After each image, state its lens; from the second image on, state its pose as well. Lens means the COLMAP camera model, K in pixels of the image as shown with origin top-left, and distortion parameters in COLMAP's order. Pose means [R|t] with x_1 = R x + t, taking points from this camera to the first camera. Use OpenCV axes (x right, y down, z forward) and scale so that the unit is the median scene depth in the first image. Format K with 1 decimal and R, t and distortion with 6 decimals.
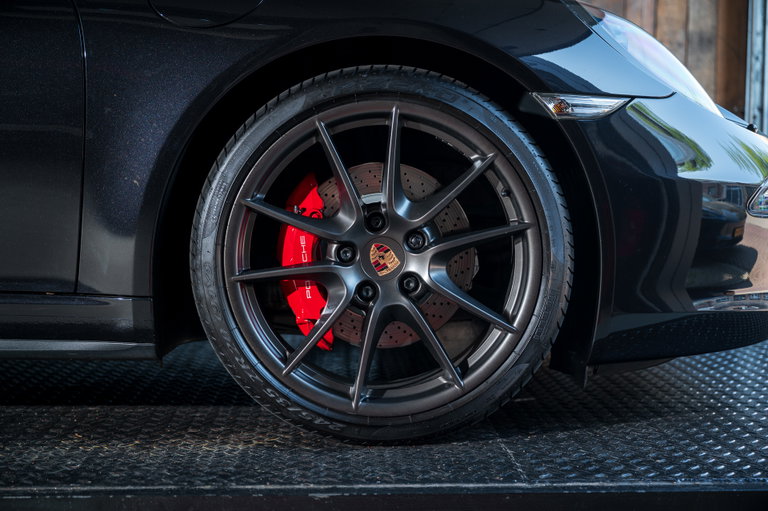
lens RADIAL K [[1091.7, 0, 383.3], [0, 1091.7, 255.6], [0, 0, 1]] dist [-0.138937, 0.000000]
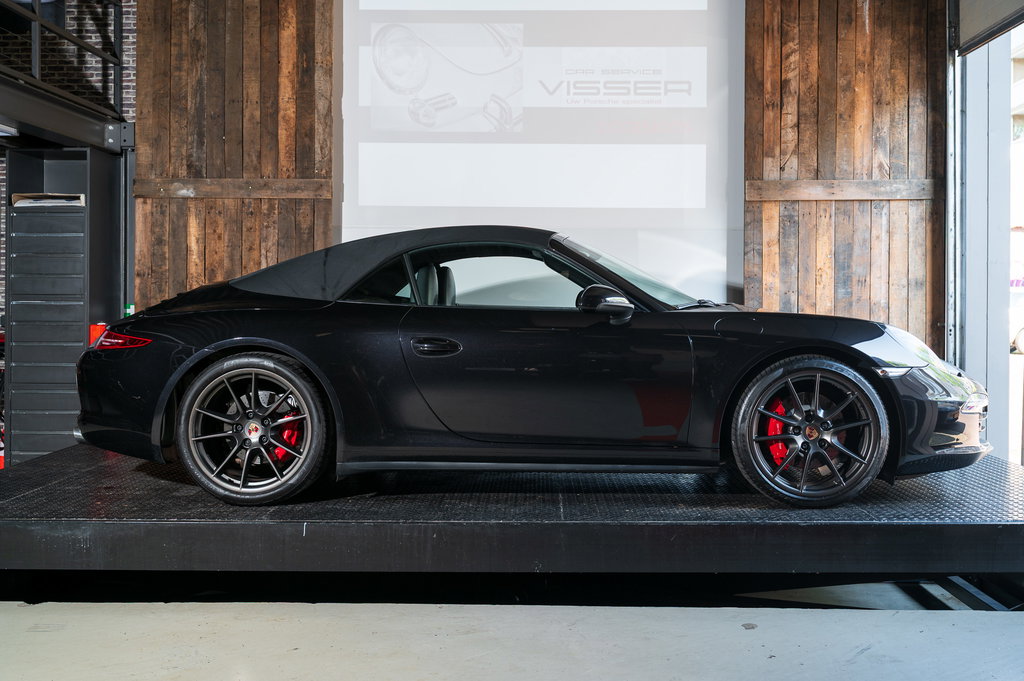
lens RADIAL K [[1103.2, 0, 514.4], [0, 1103.2, 337.1], [0, 0, 1]] dist [-0.017587, 0.000000]
pose [[0.999861, 0.009912, -0.013413, -0.652426], [-0.010149, 0.999791, -0.017756, -0.165845], [0.013234, 0.017889, 0.999752, -1.543325]]
